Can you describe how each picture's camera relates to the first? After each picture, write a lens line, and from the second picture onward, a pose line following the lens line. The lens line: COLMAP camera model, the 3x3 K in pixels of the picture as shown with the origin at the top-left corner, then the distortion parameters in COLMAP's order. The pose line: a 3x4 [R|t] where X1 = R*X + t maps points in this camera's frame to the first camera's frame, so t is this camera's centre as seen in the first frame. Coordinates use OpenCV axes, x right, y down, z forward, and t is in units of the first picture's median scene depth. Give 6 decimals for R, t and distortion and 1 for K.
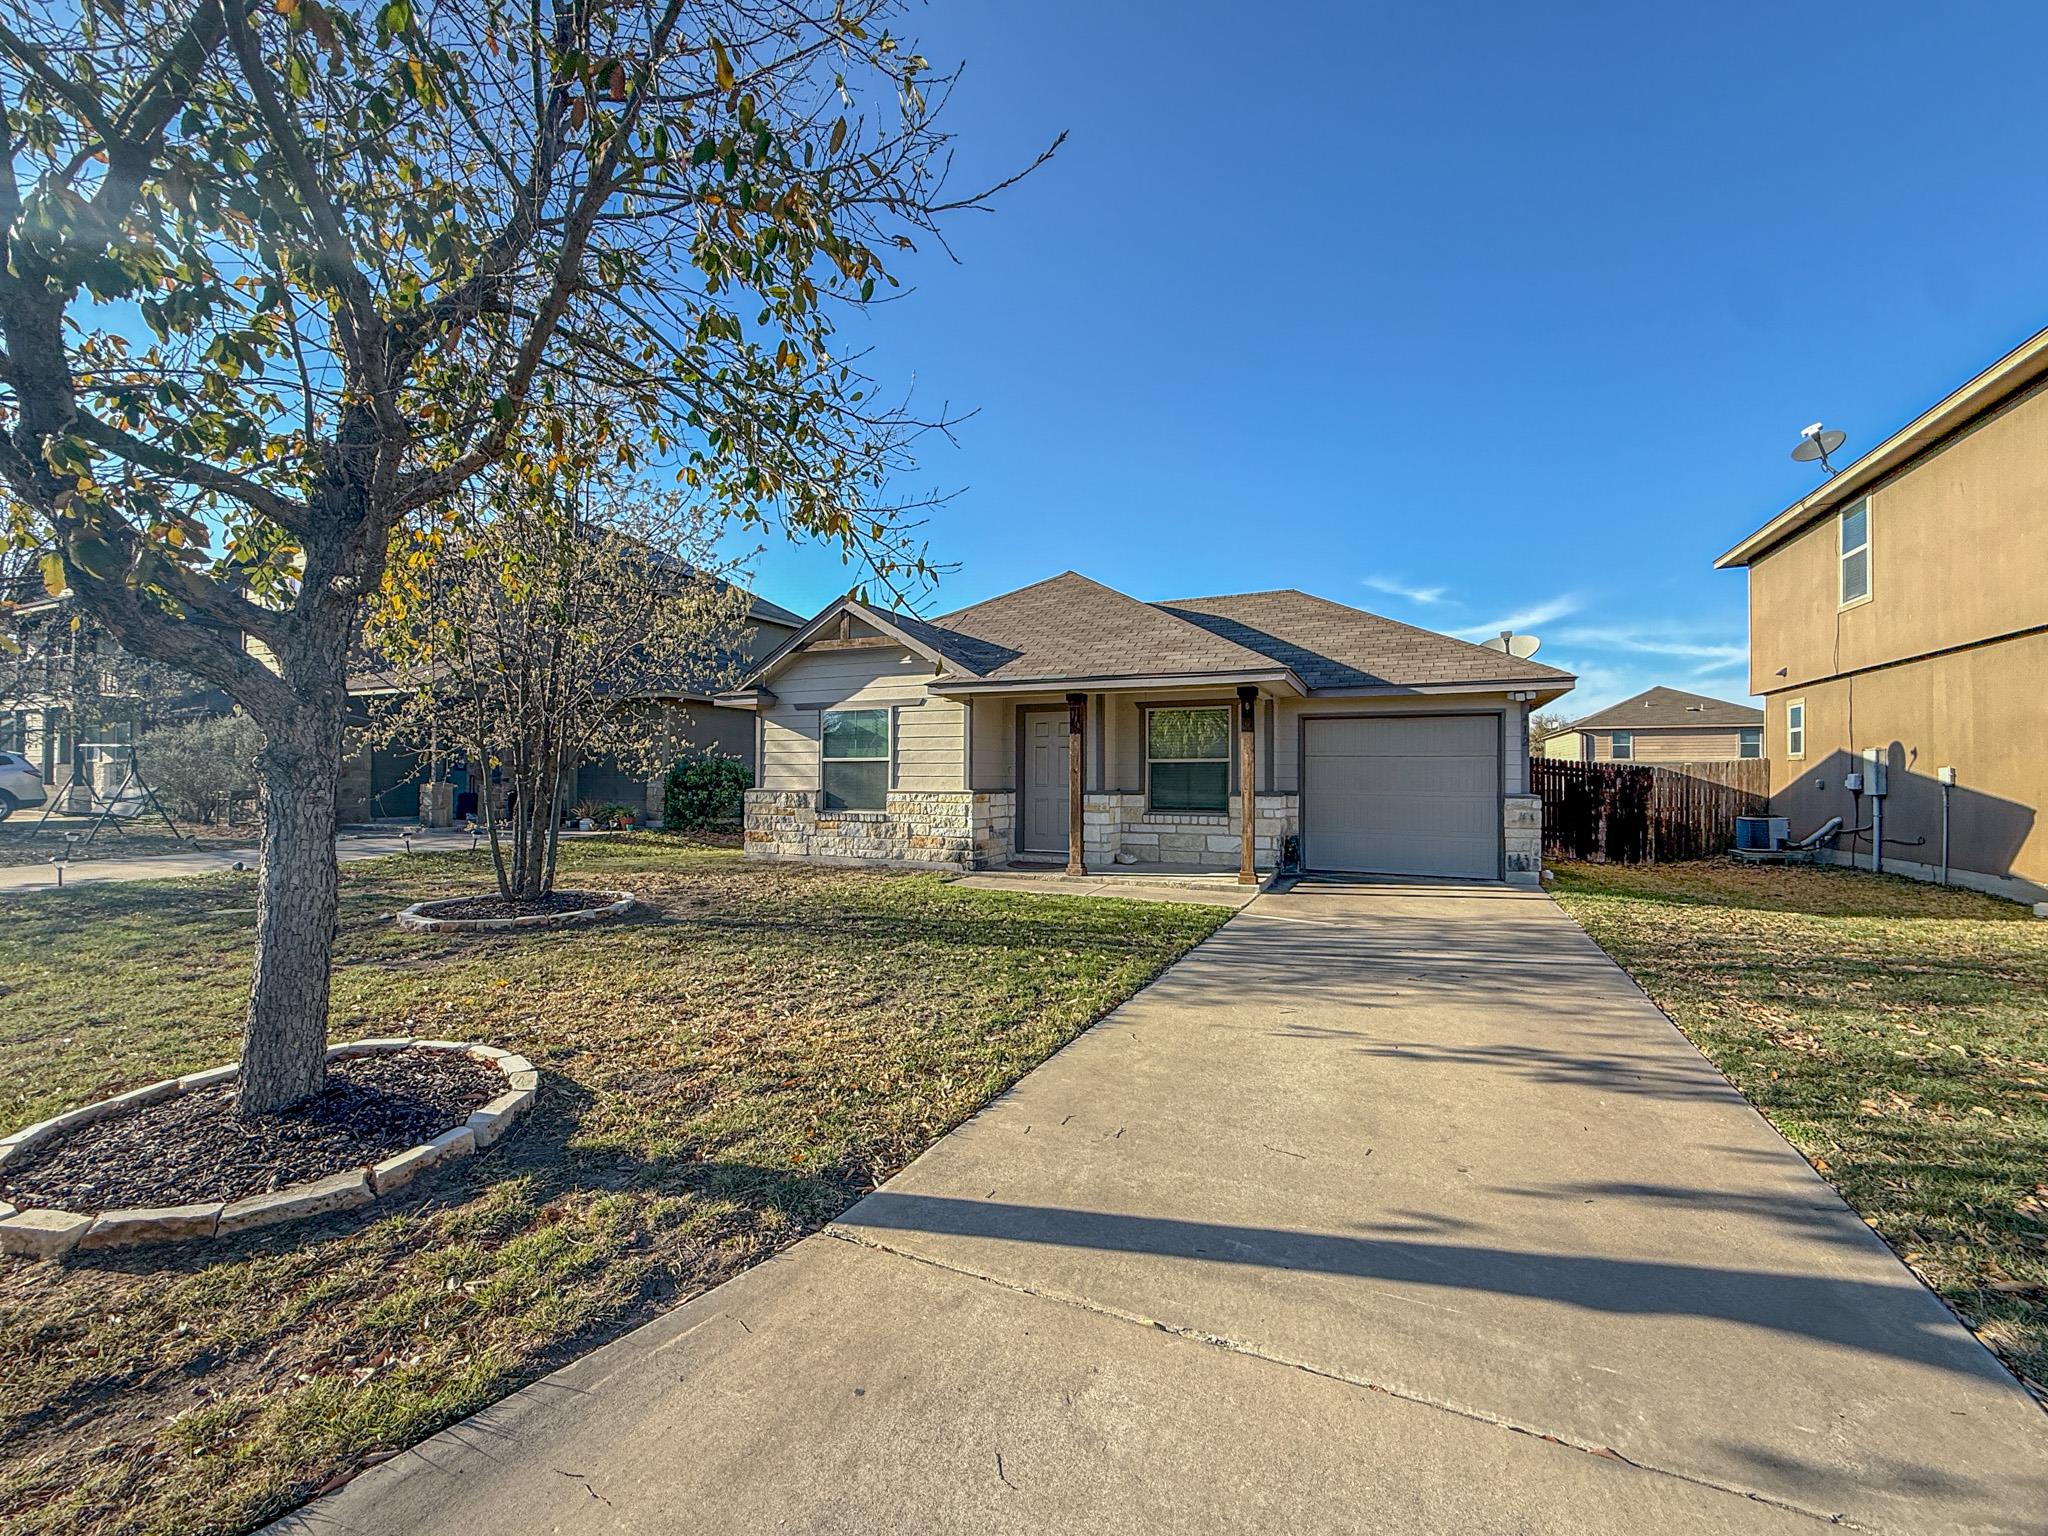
lens RADIAL K [[824.0, 0, 989.6], [0, 824.0, 779.0], [0, 0, 1]] dist [0.001103, -0.000017]
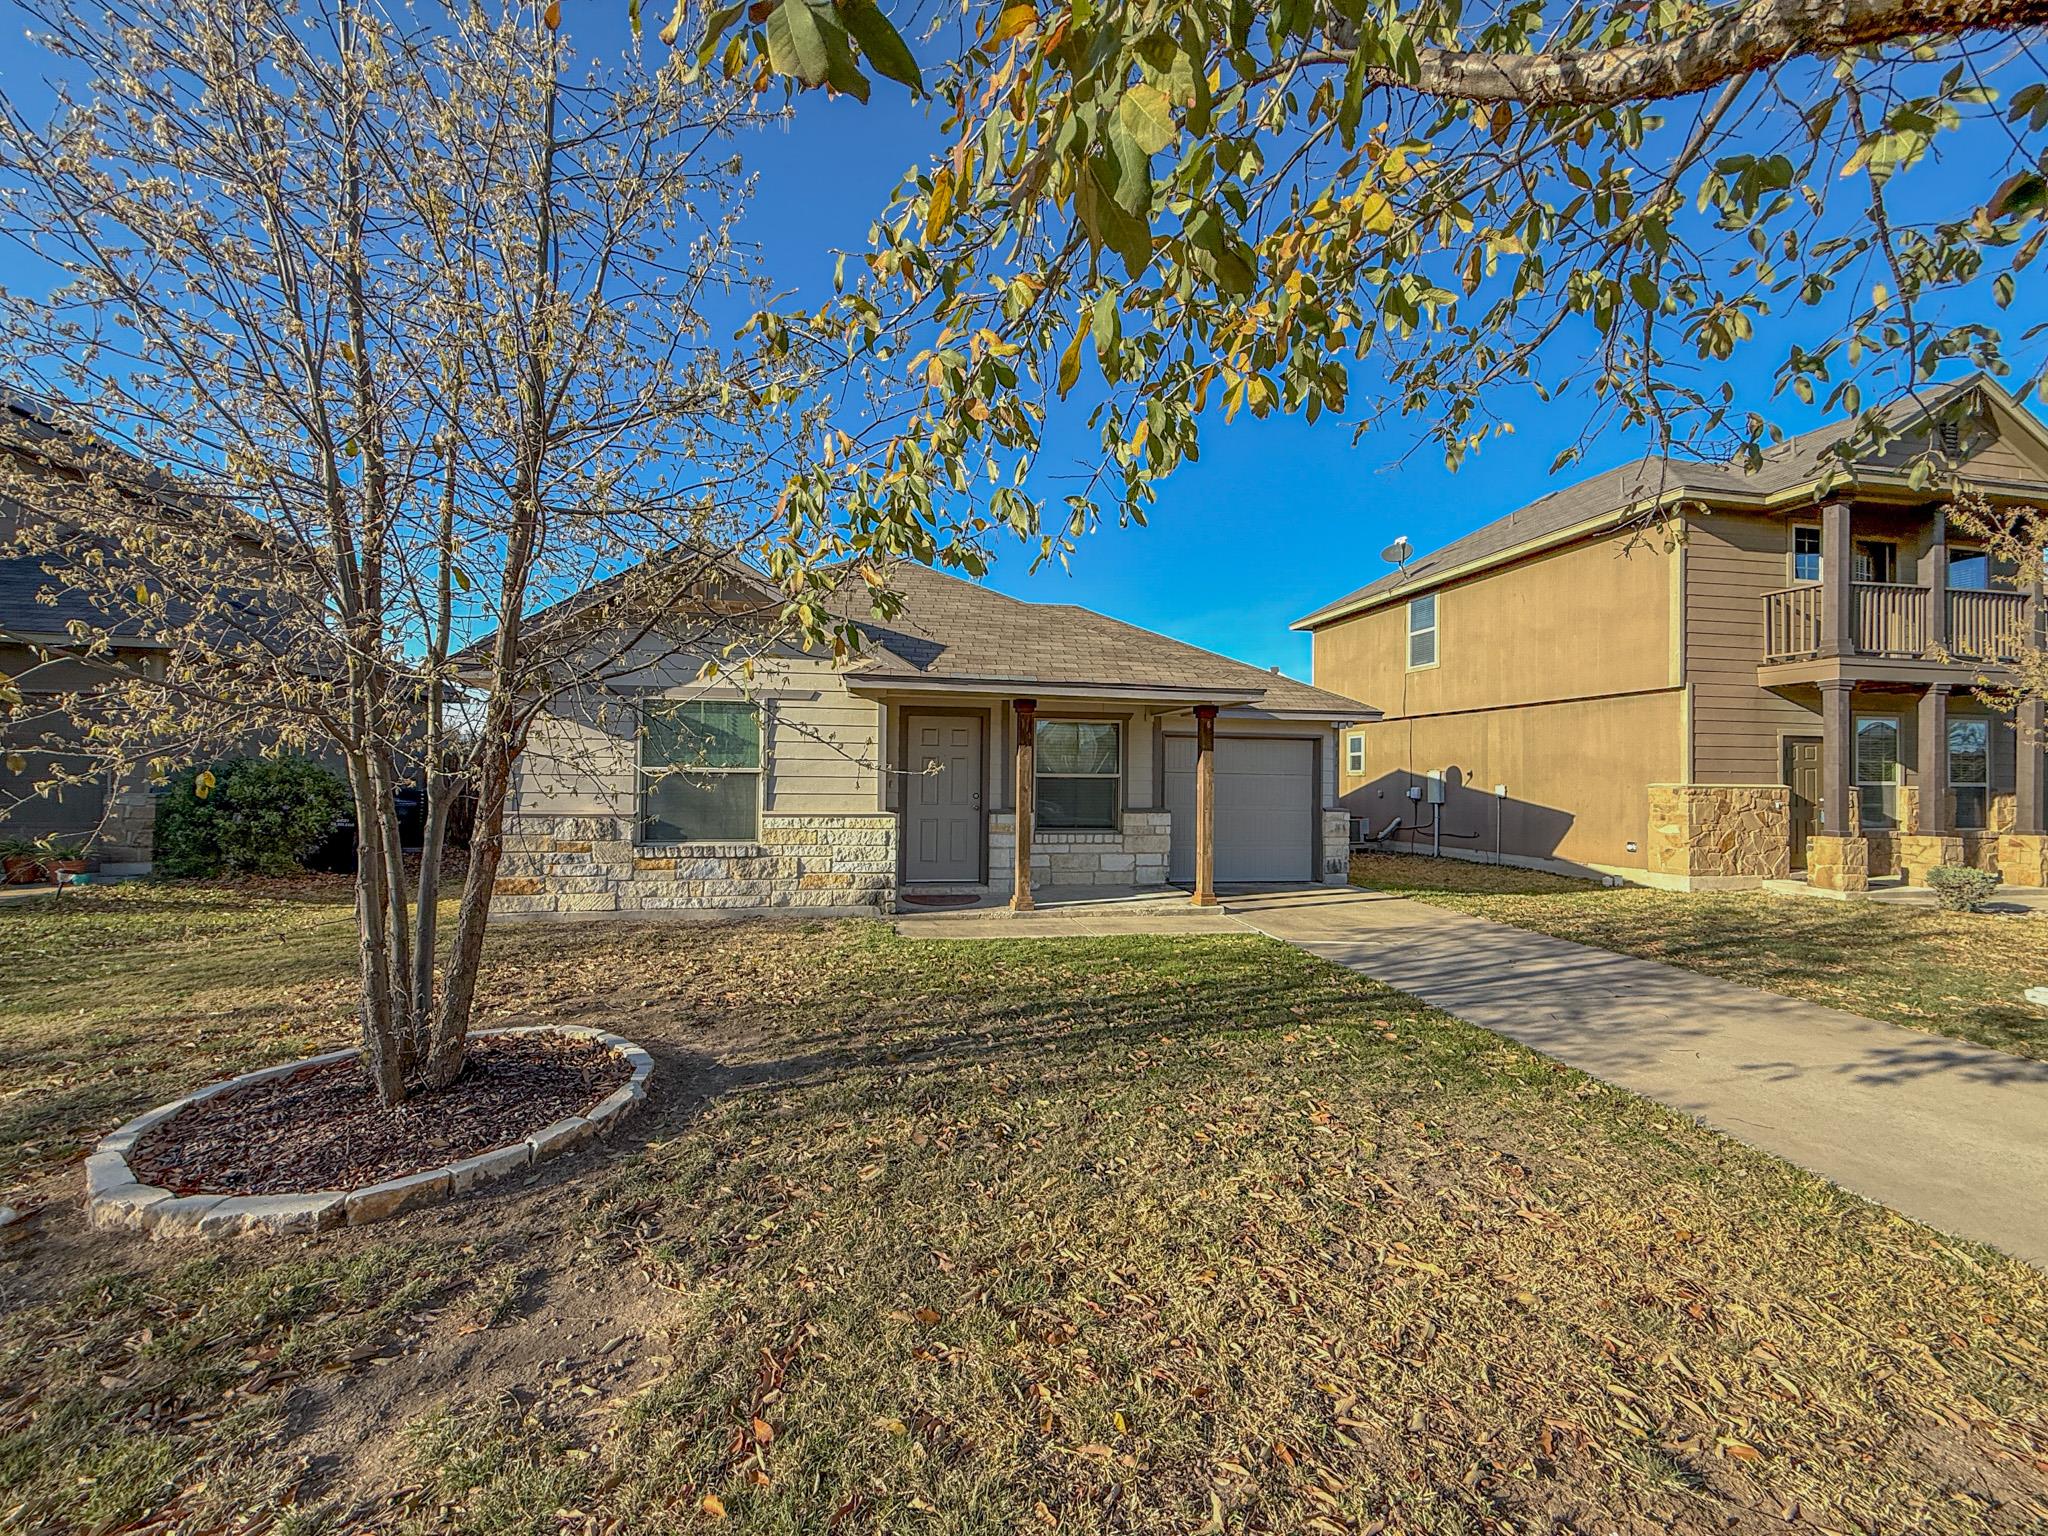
lens RADIAL K [[824.0, 0, 1022.8], [0, 824.0, 769.8], [0, 0, 1]] dist [0.001103, -0.000017]
pose [[0.812733, 0.011768, 0.582517, -0.360979], [-0.006186, 0.999914, -0.011571, -0.017613], [-0.582603, 0.005800, 0.812736, 0.267635]]
